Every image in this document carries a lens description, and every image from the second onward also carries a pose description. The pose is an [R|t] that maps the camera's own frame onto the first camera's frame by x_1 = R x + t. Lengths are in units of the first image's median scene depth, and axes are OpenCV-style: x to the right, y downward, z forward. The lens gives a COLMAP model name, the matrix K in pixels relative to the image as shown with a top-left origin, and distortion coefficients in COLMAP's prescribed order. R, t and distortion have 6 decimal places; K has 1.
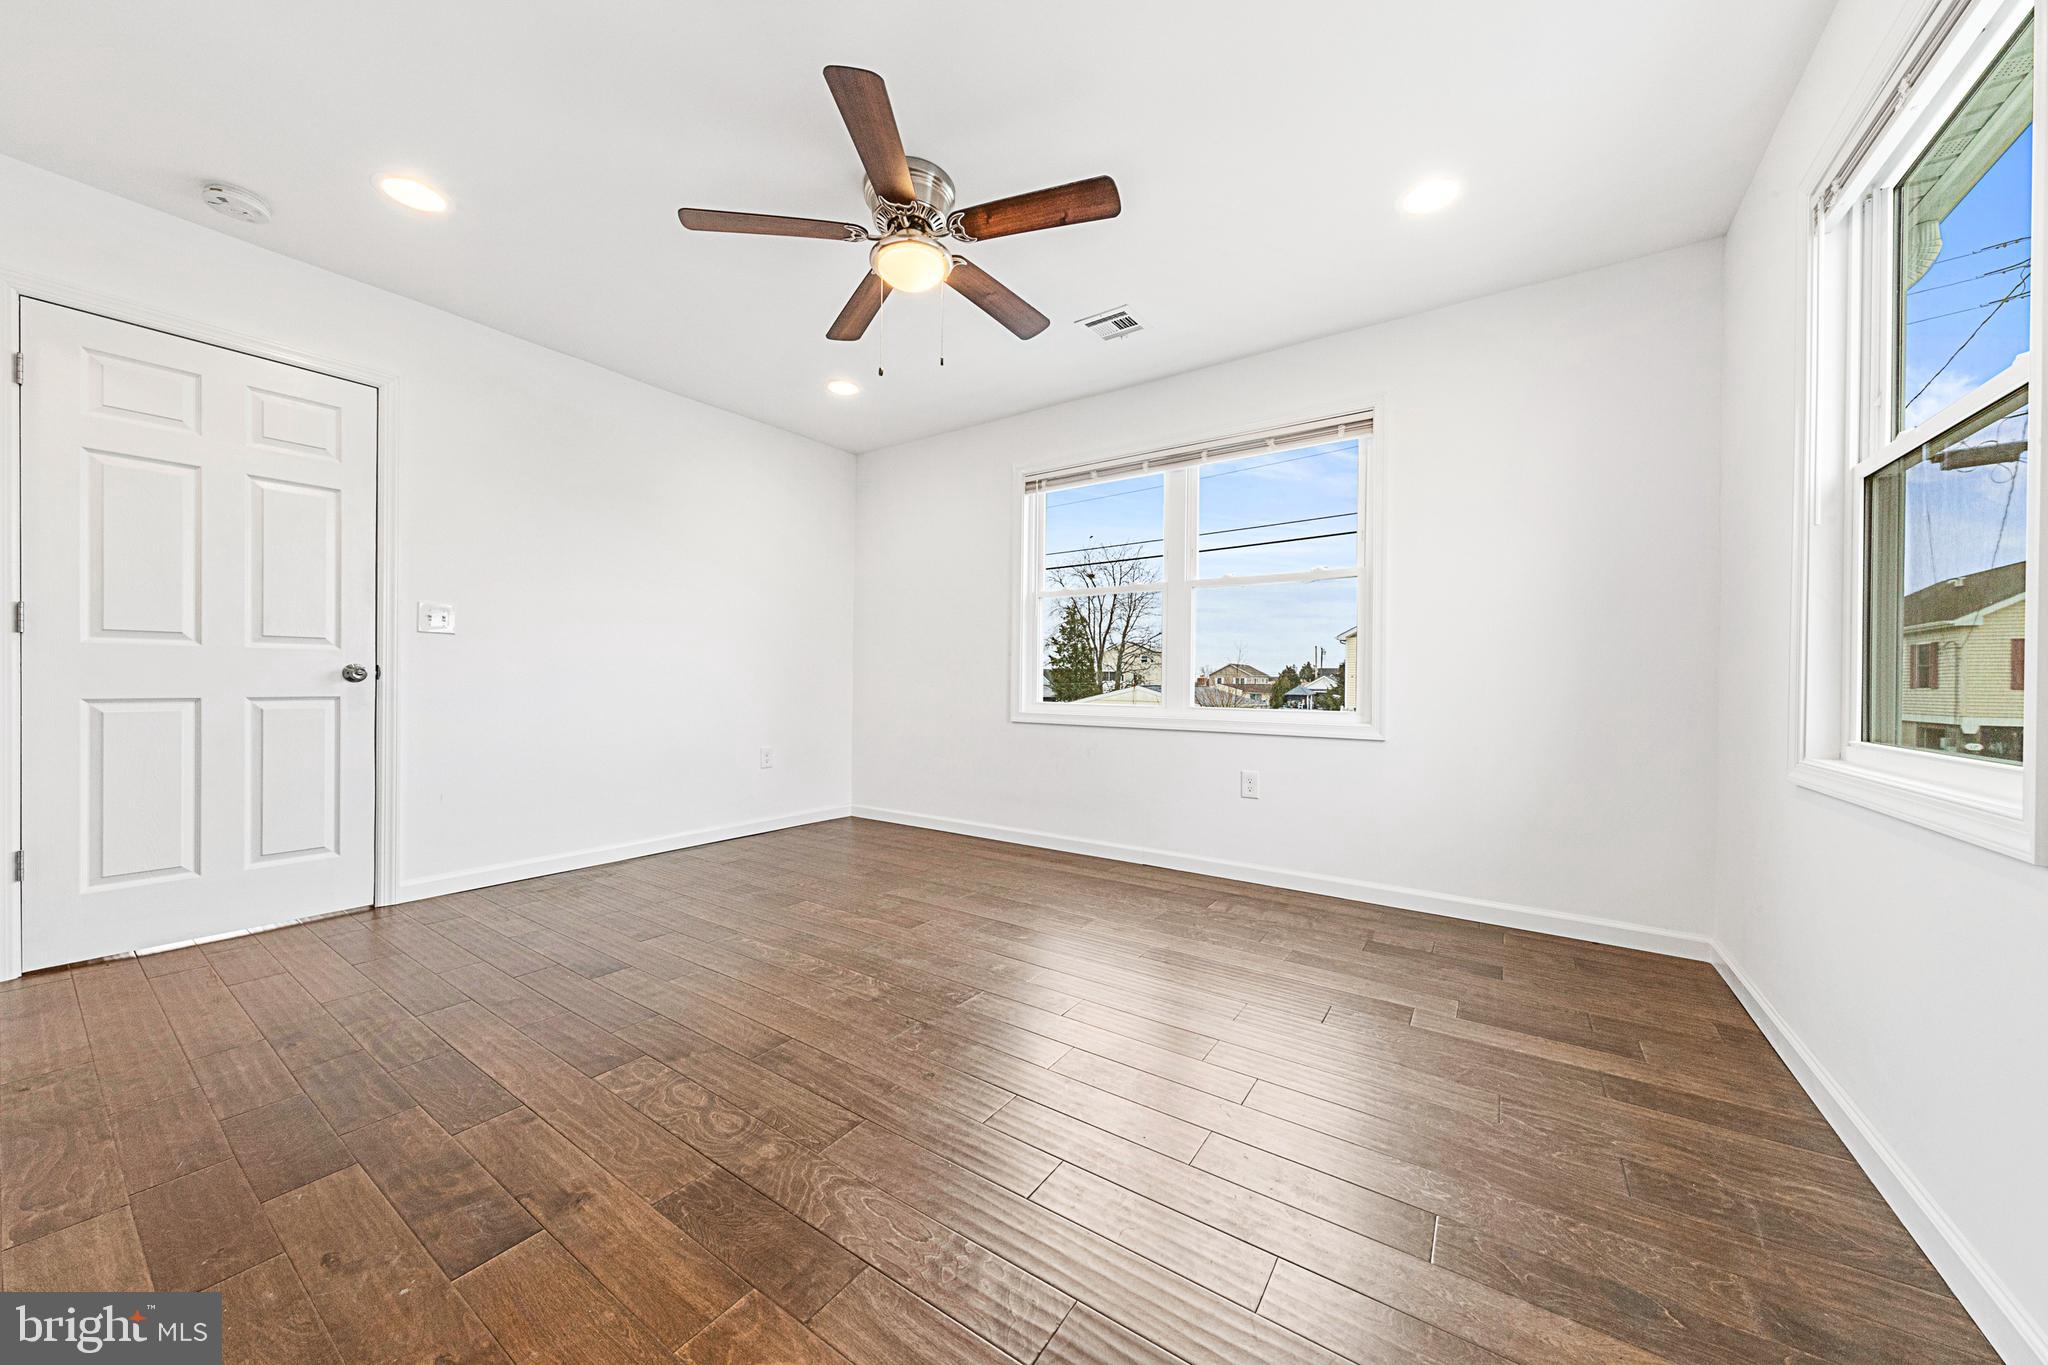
lens RADIAL K [[707.0, 0, 1024.0], [0, 707.0, 682.5], [0, 0, 1]] dist [-0.000669, -0.000049]
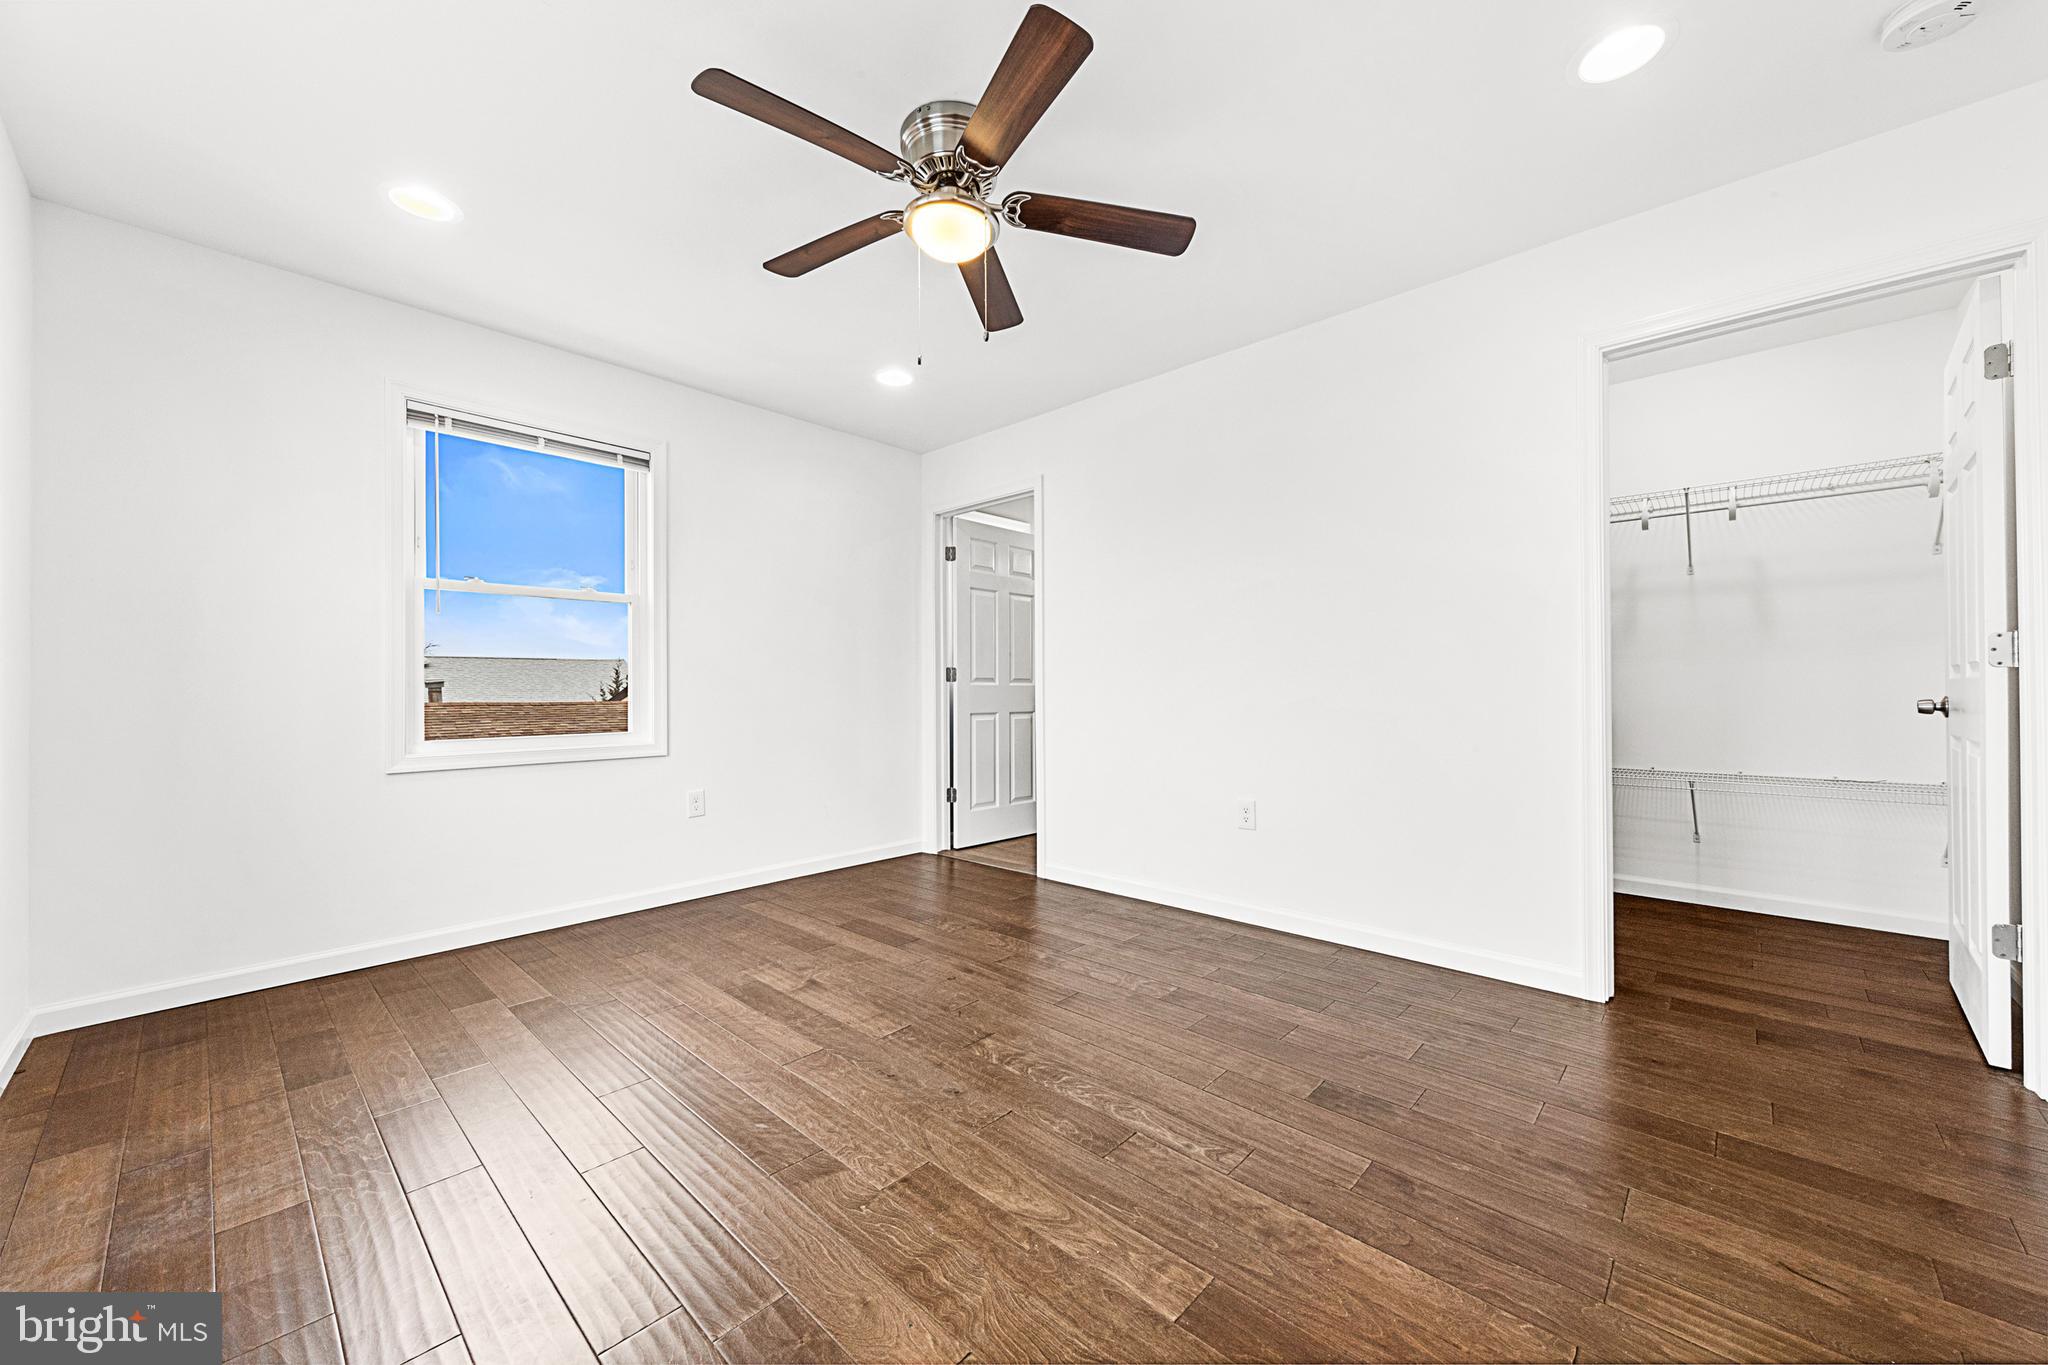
lens RADIAL K [[766.6, 0, 1027.7], [0, 766.6, 691.1], [0, 0, 1]] dist [0.006958, 0.000043]
pose [[-0.989085, -0.008190, 0.147119, -0.376624], [-0.006785, 0.999927, 0.010048, -0.043605], [-0.147191, 0.008940, -0.989068, 1.842376]]
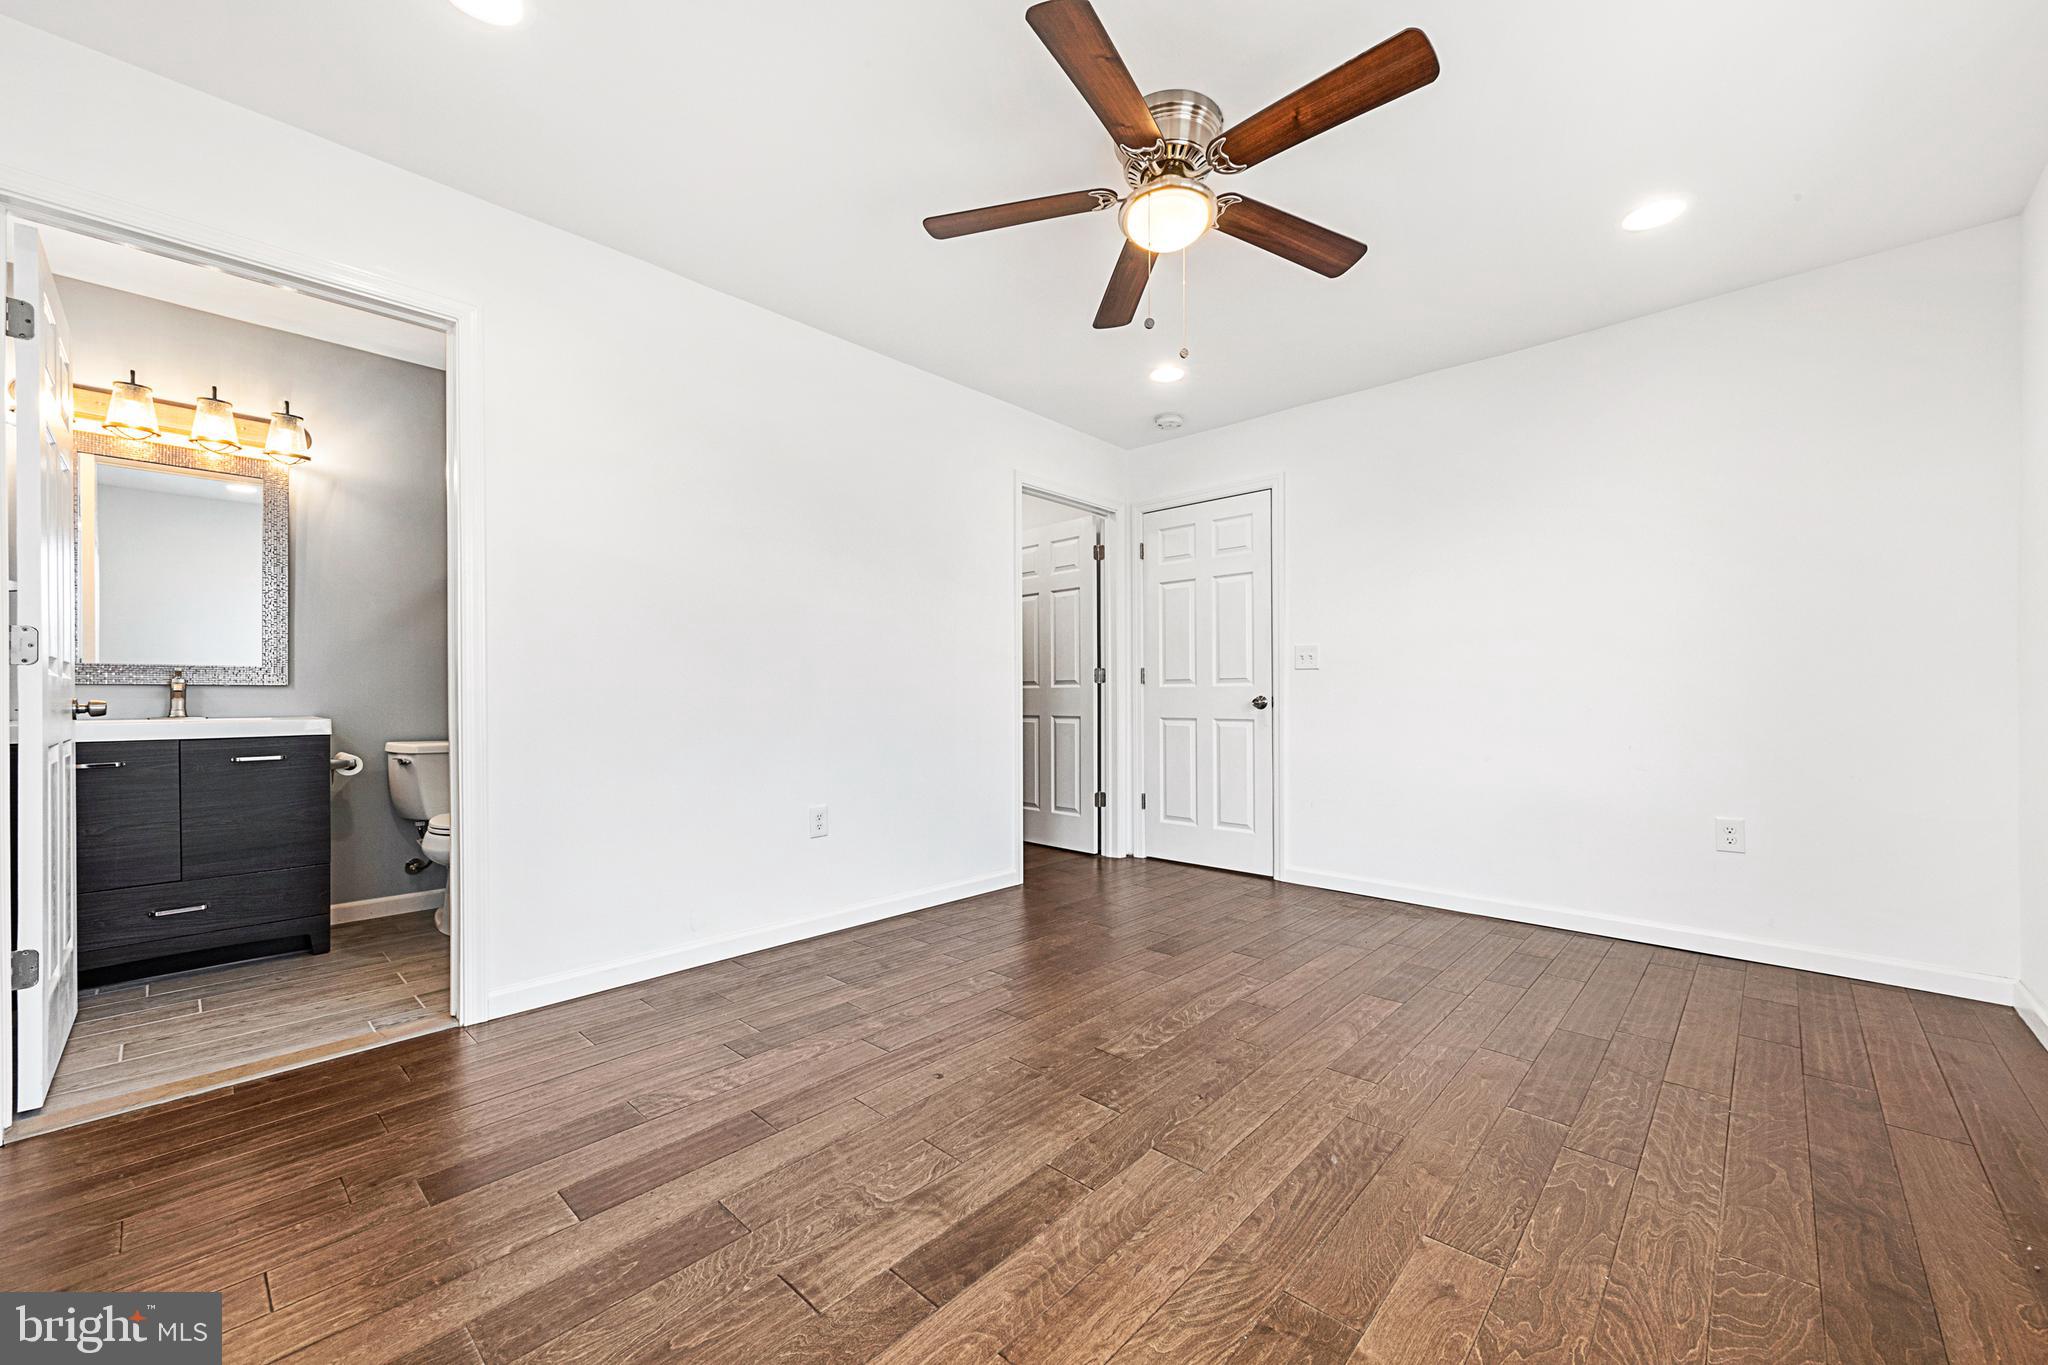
lens RADIAL K [[786.6, 0, 1035.2], [0, 786.6, 700.4], [0, 0, 1]] dist [0.001343, 0.000139]
pose [[-0.144042, -0.004321, -0.989562, 0.752498], [-0.003618, 0.999986, -0.003840, -0.012265], [0.989565, 0.003027, -0.144056, 0.951560]]
